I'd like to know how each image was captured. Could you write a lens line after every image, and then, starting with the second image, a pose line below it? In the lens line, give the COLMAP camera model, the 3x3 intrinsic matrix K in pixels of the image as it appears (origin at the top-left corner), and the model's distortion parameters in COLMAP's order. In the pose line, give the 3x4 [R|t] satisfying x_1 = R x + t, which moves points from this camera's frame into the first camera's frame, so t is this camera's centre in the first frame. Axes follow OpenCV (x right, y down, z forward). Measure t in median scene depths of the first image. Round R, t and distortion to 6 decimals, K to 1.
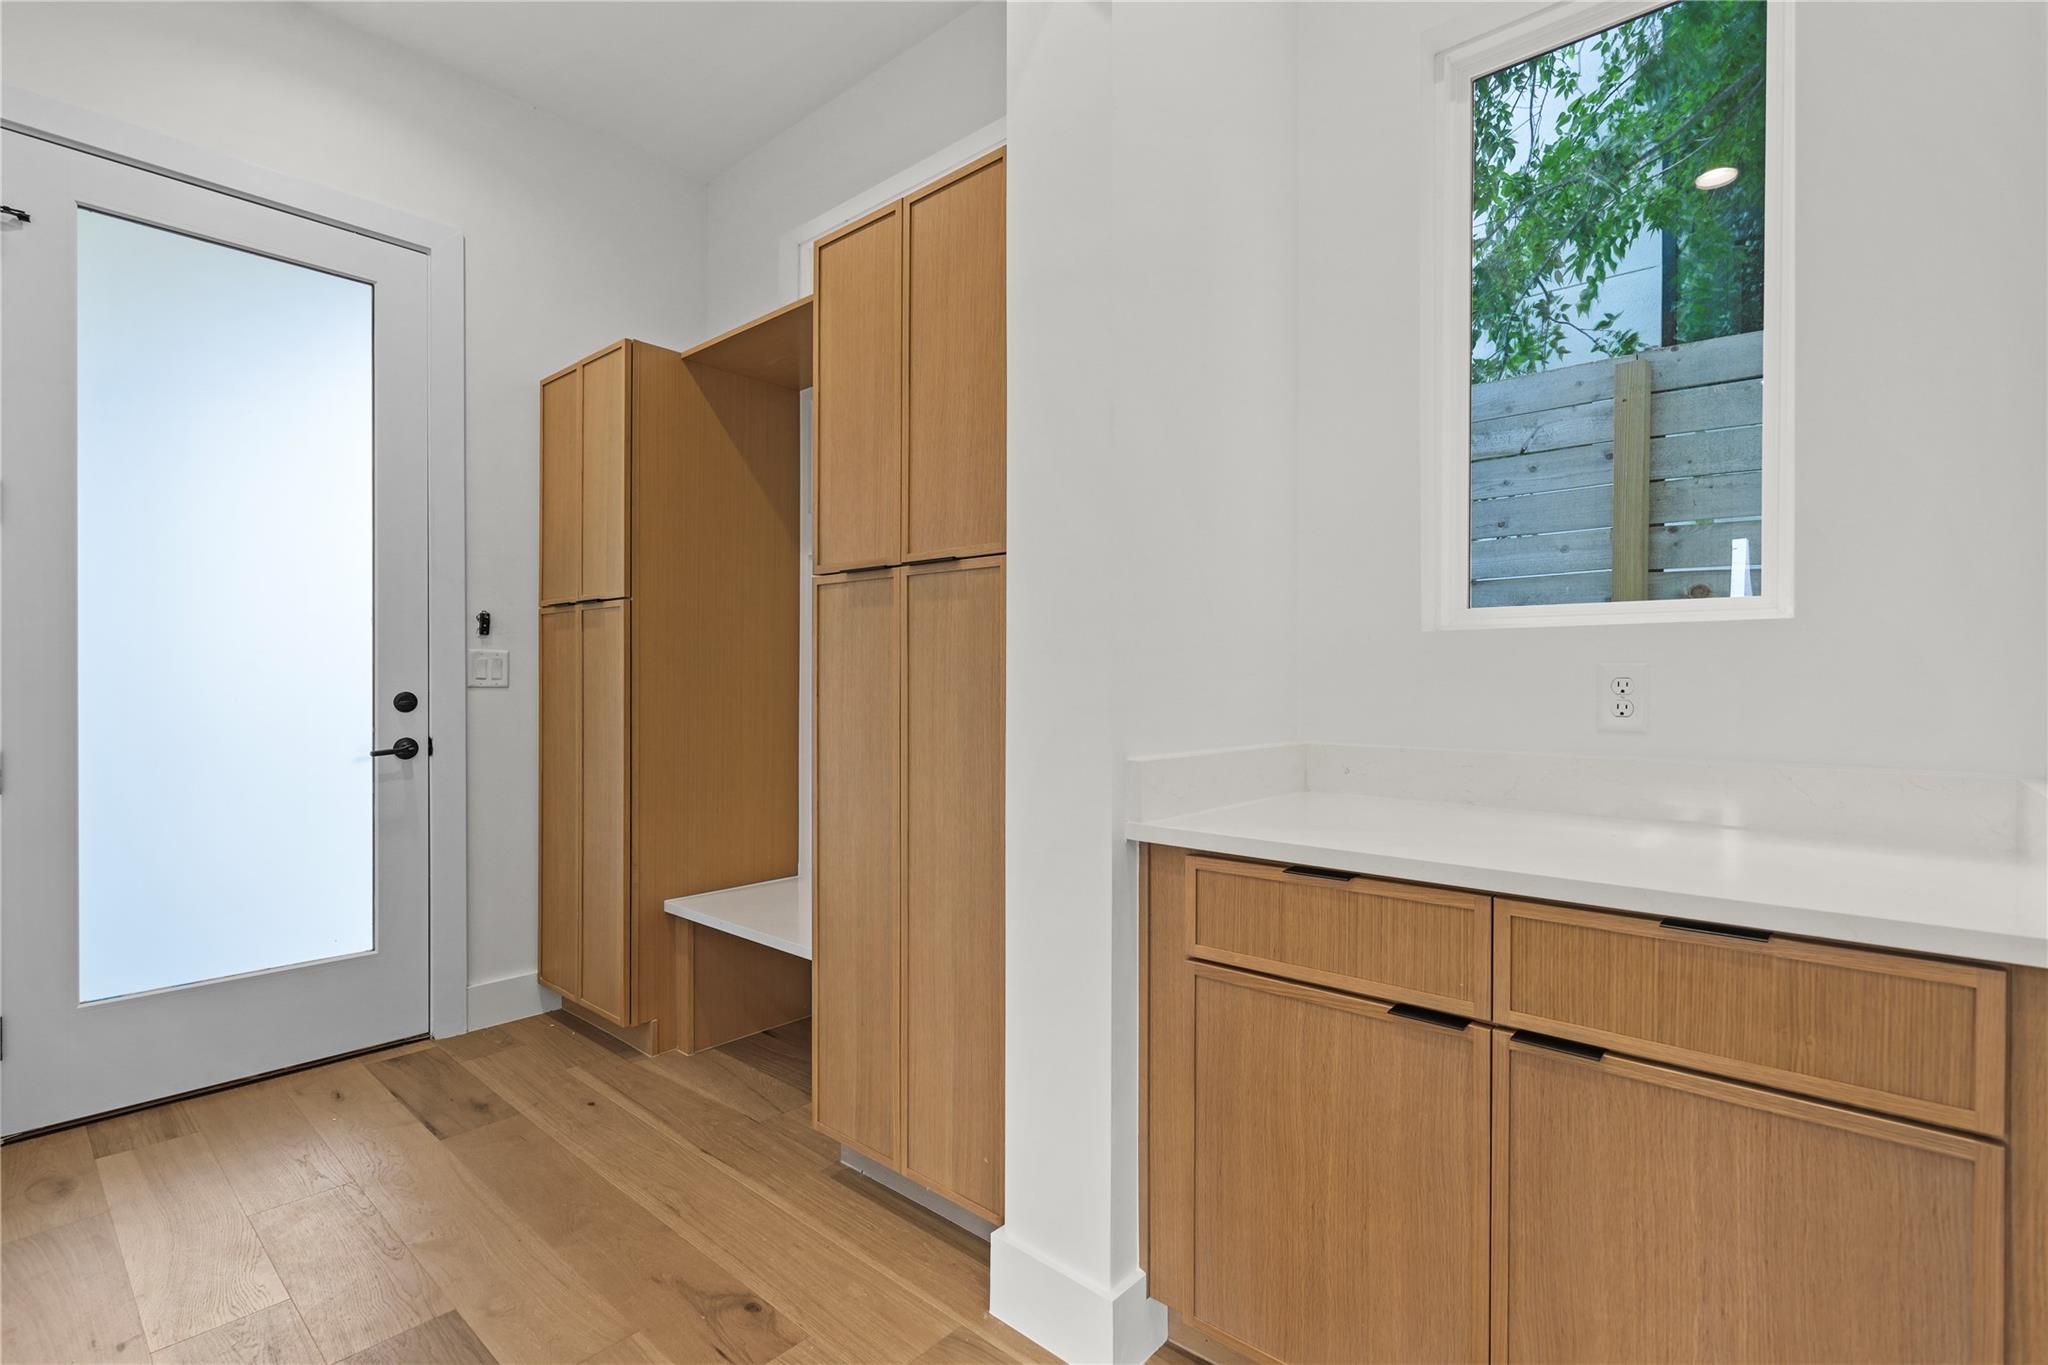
lens RADIAL K [[936.9, 0, 1021.2], [0, 936.9, 682.7], [0, 0, 1]] dist [-0.001550, -0.000382]
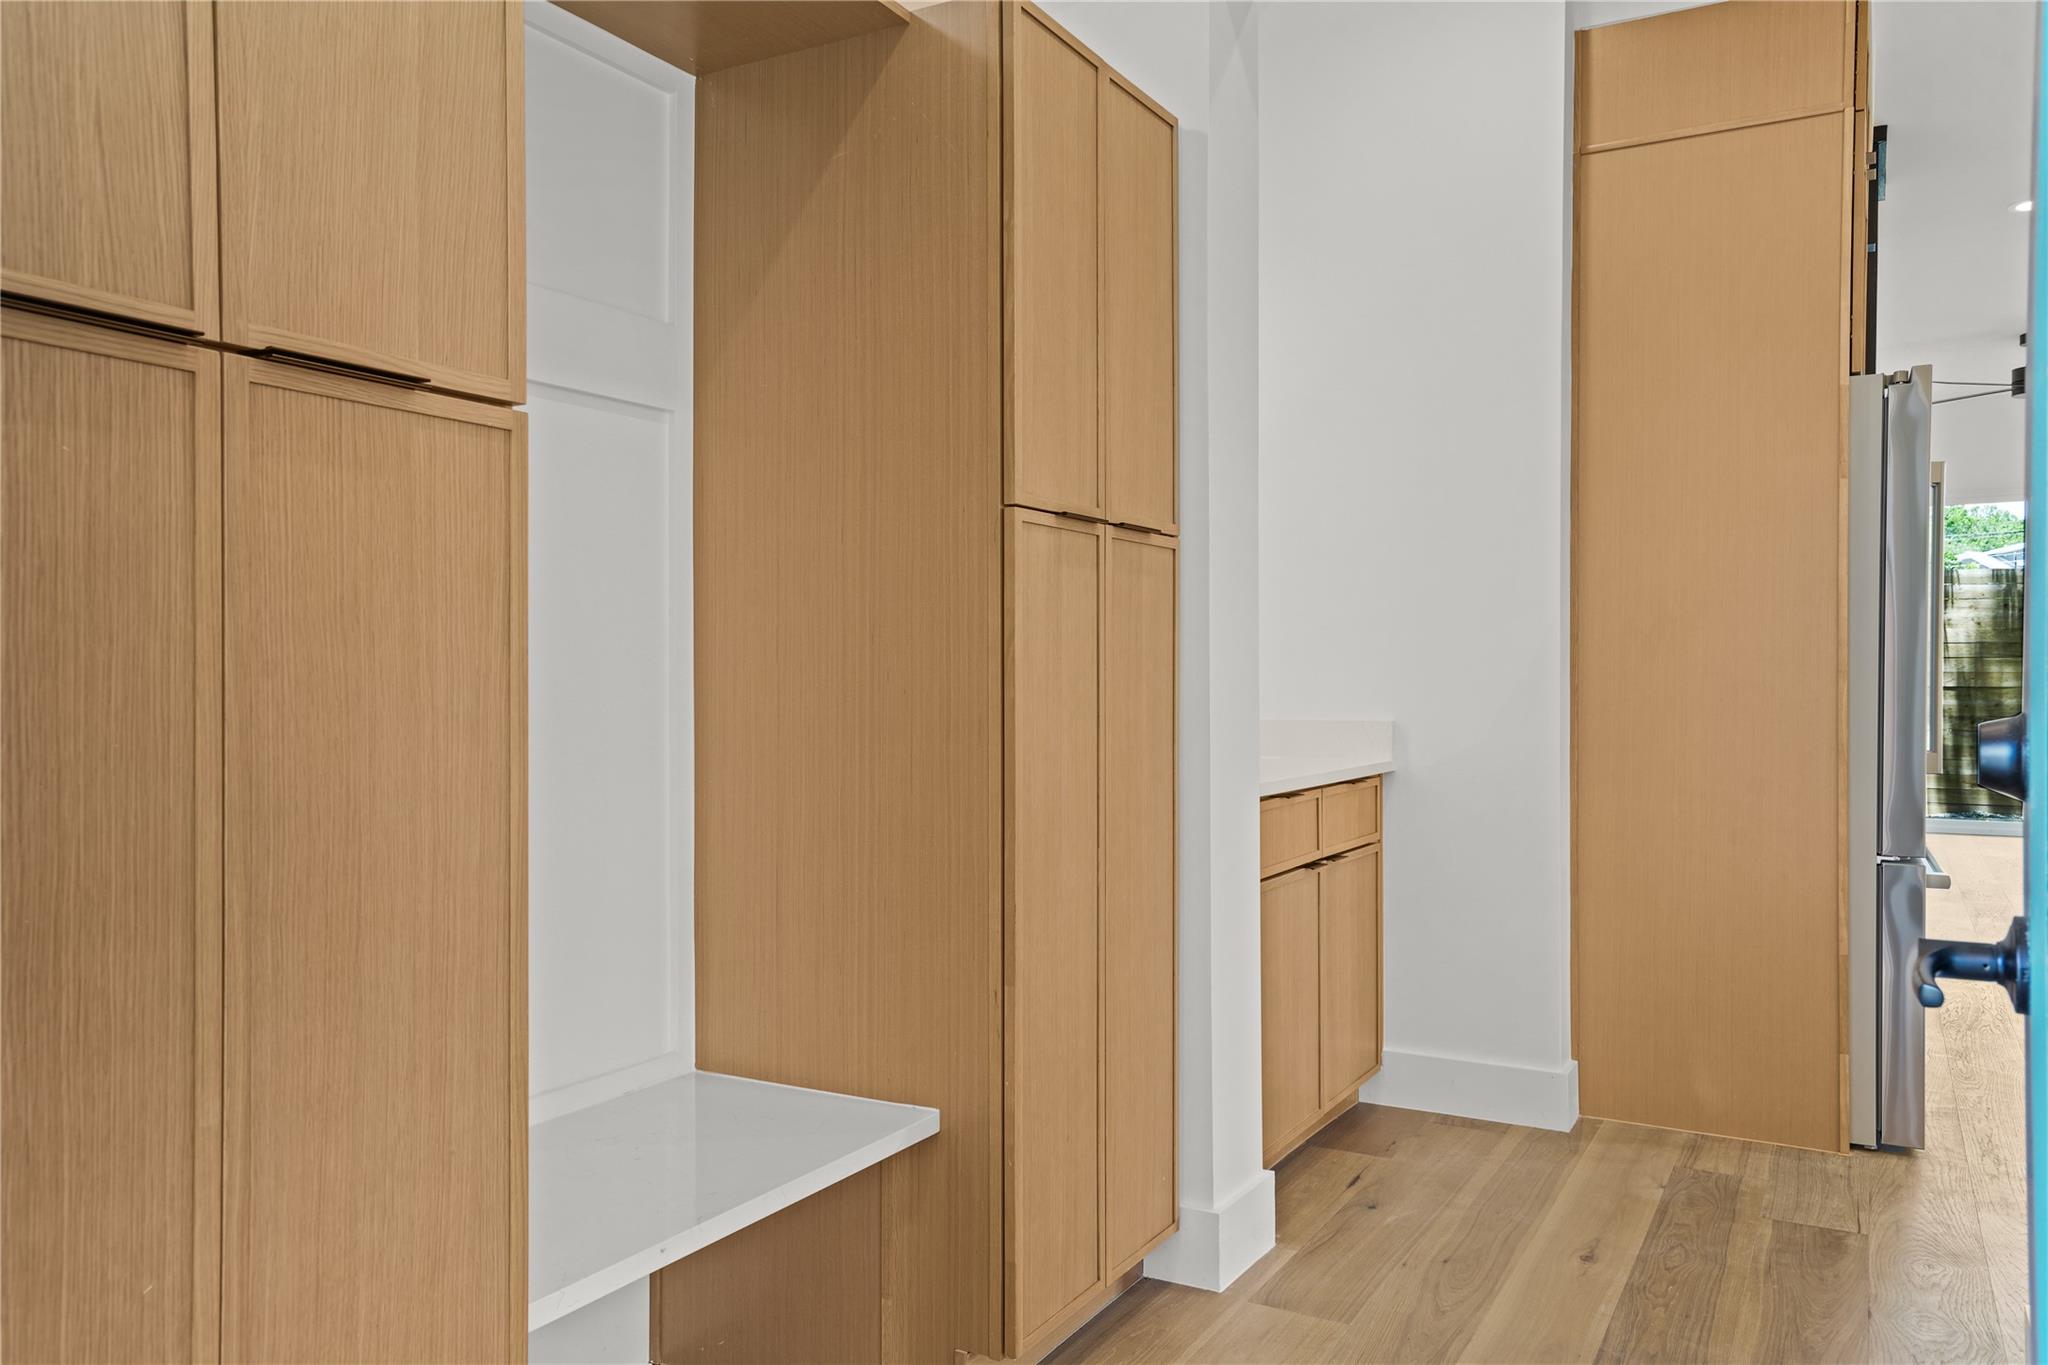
lens RADIAL K [[1487.0, 0, 1024.0], [0, 1487.0, 682.5], [0, 0, 1]] dist [0.008142, 0.003546]
pose [[-0.201163, -0.007479, 0.979529, -1.561792], [0.005406, 0.999947, 0.008745, -0.000789], [-0.979543, 0.007055, -0.201112, 1.526051]]
